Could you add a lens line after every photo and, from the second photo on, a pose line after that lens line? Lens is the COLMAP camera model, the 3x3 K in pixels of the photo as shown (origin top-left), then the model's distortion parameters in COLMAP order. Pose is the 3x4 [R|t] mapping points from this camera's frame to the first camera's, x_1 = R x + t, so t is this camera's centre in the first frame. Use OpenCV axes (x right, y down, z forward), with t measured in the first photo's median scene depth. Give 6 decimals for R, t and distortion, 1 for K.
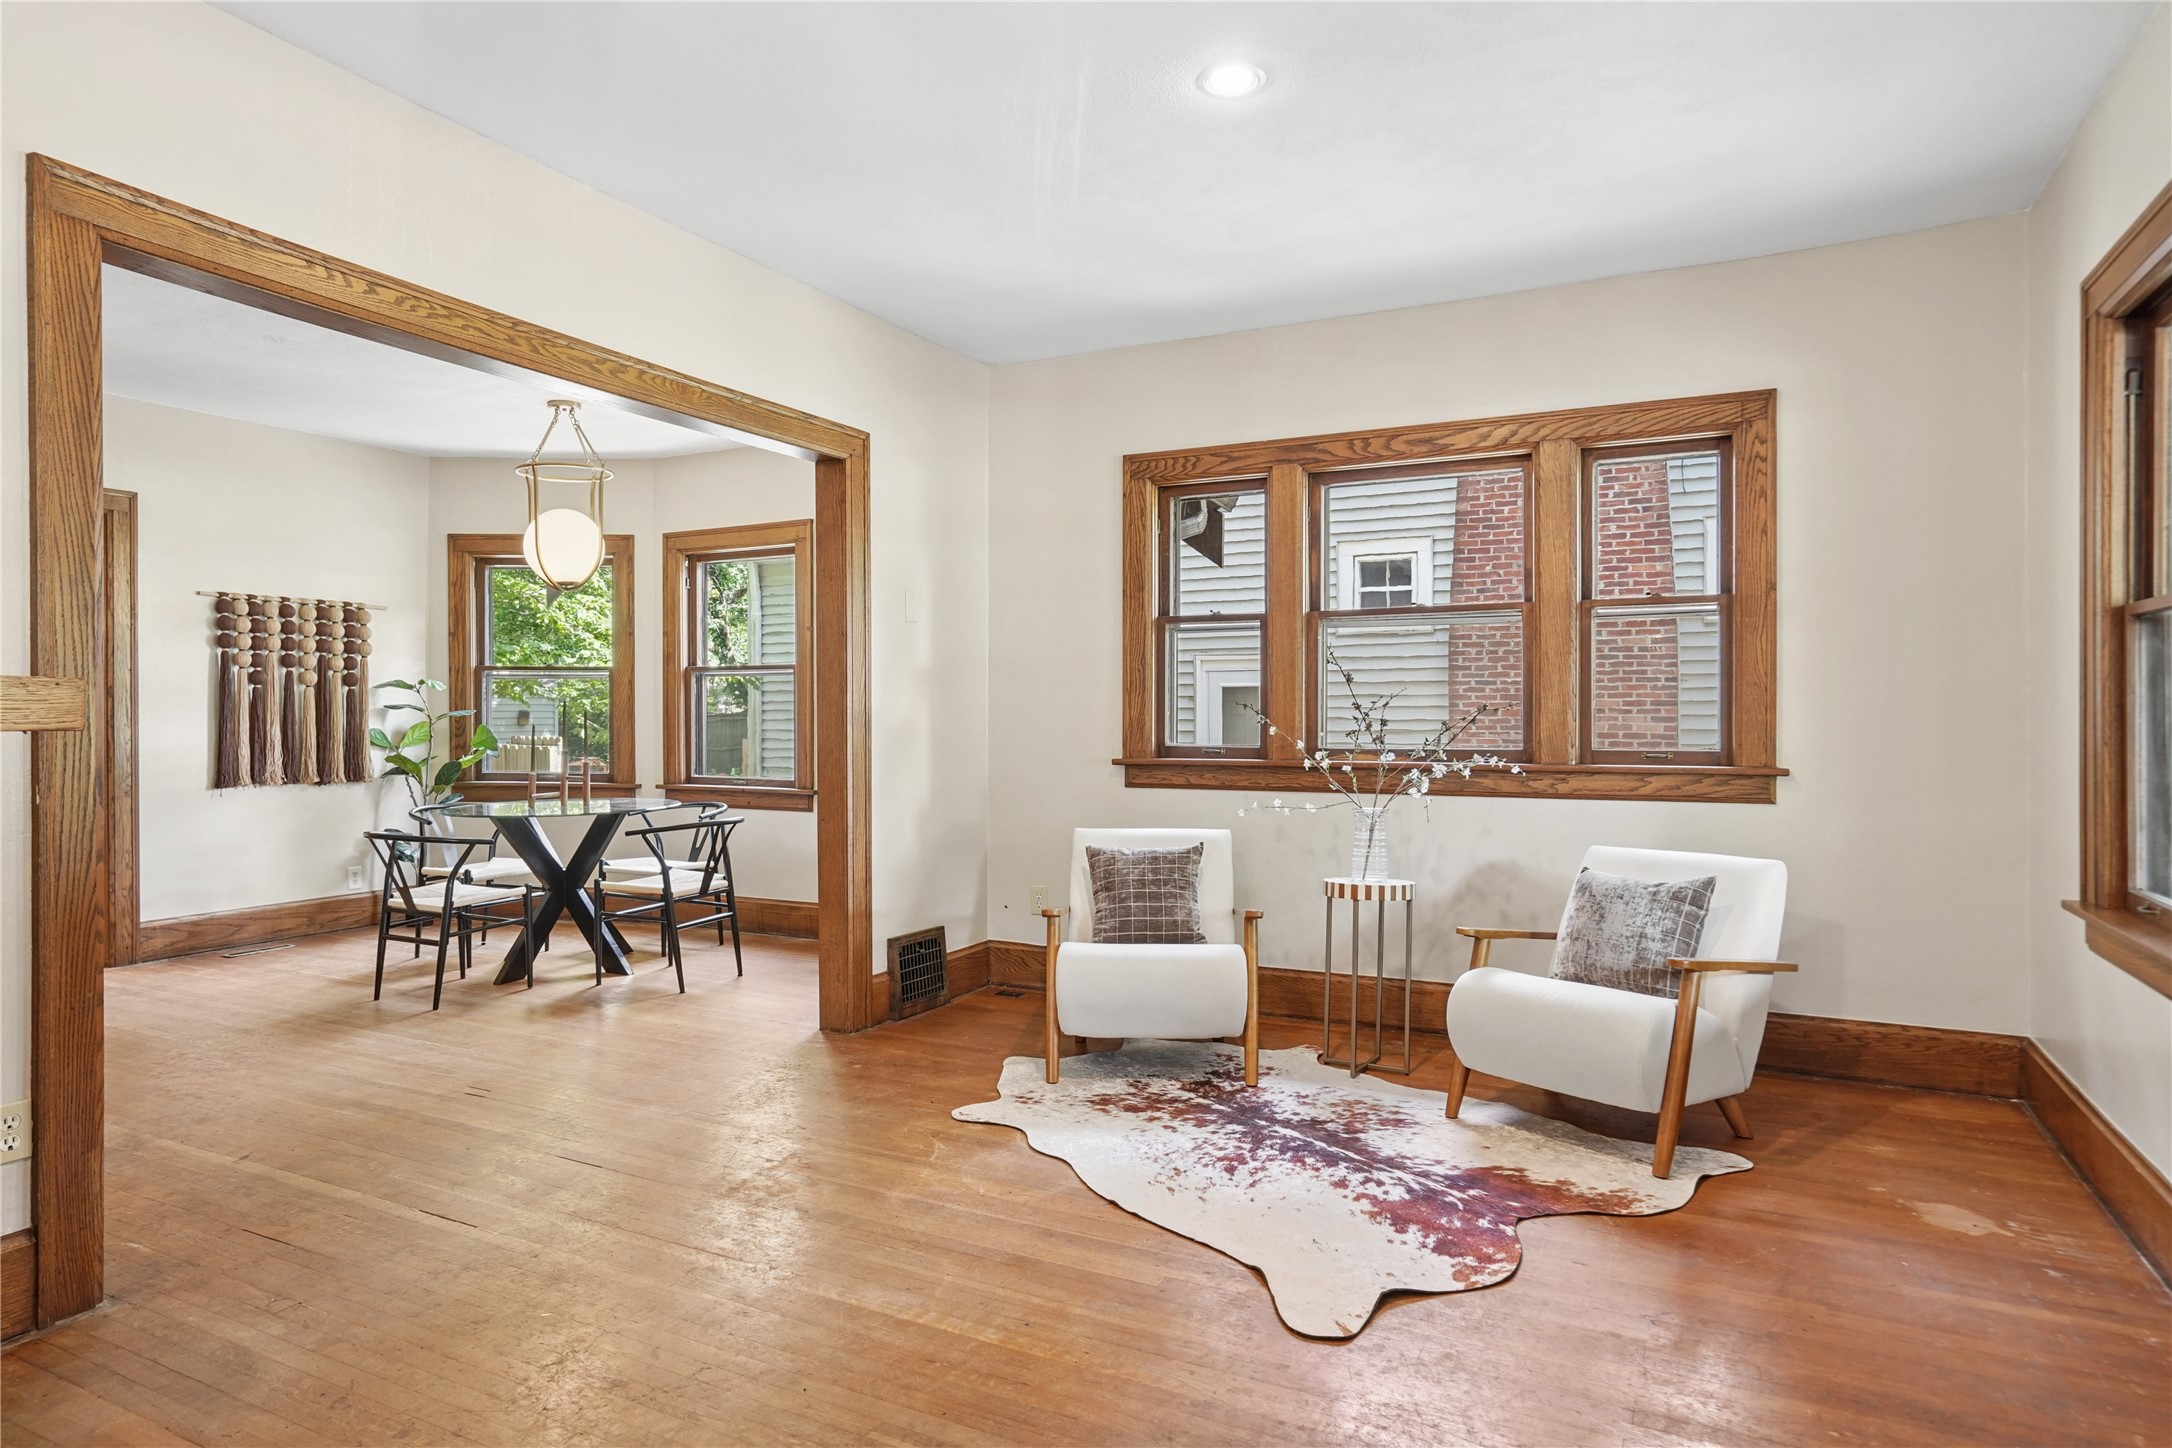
lens RADIAL K [[1260.9, 0, 1064.4], [0, 1260.9, 724.8], [0, 0, 1]] dist [-0.036670, 0.043213]
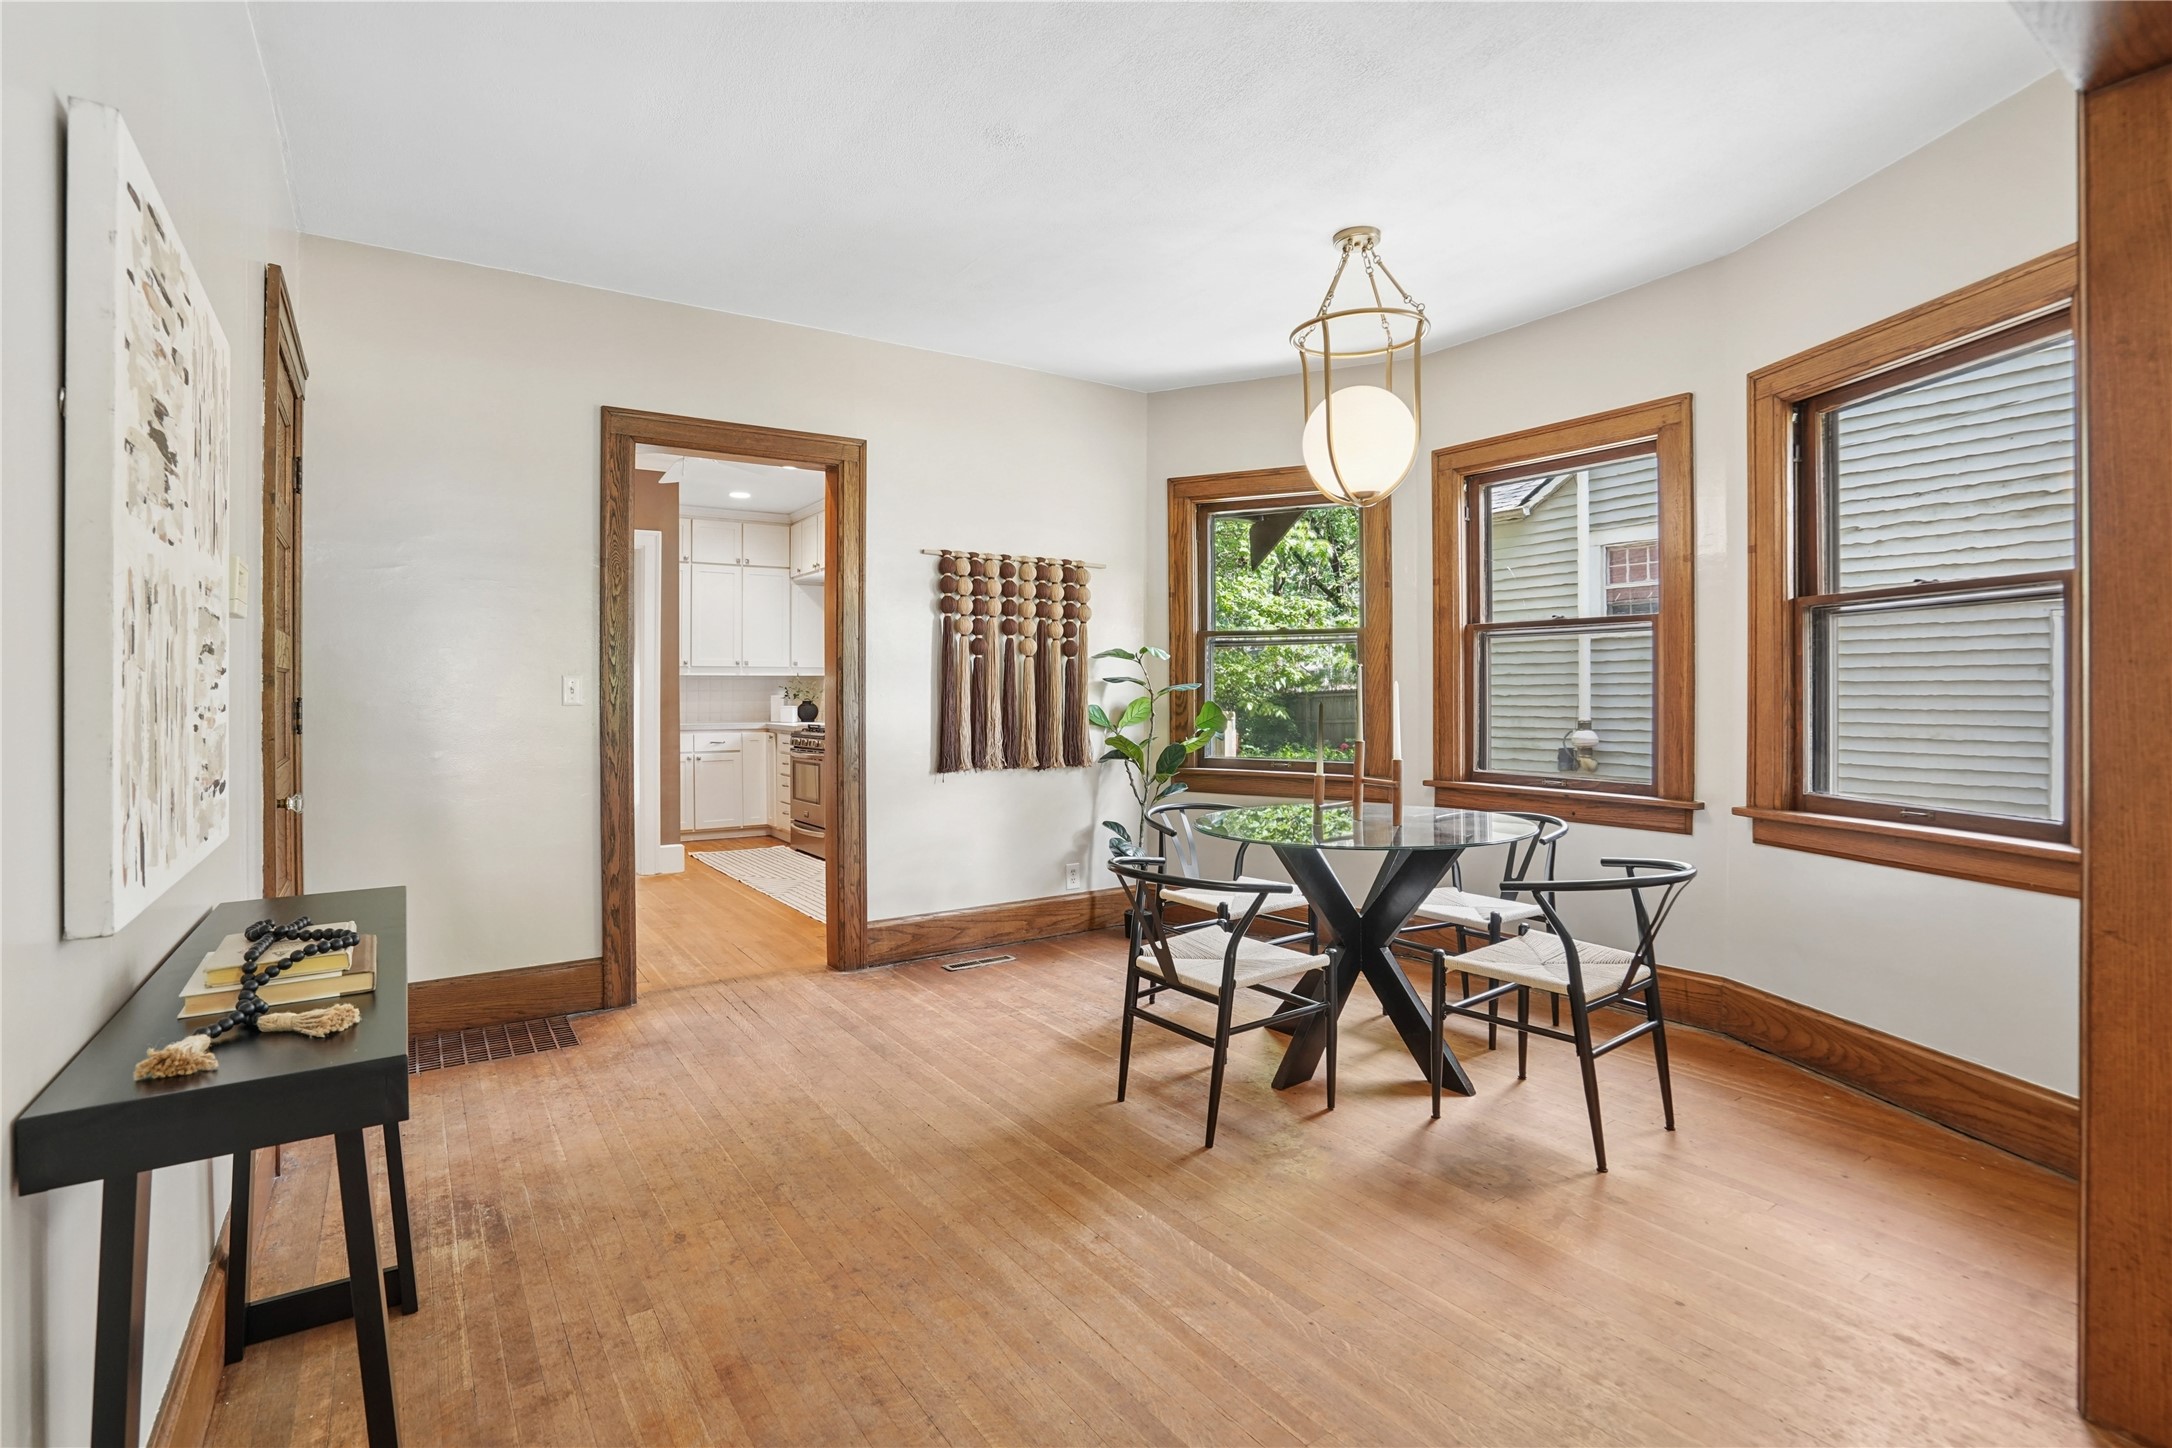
lens RADIAL K [[1028.0, 0, 1076.3], [0, 1028.0, 698.0], [0, 0, 1]] dist [-0.048123, 0.018966]
pose [[0.885742, 0.001674, -0.464175, -0.242310], [-0.002654, 0.999995, -0.001459, -0.000911], [0.464171, 0.002524, 0.885742, 0.381787]]
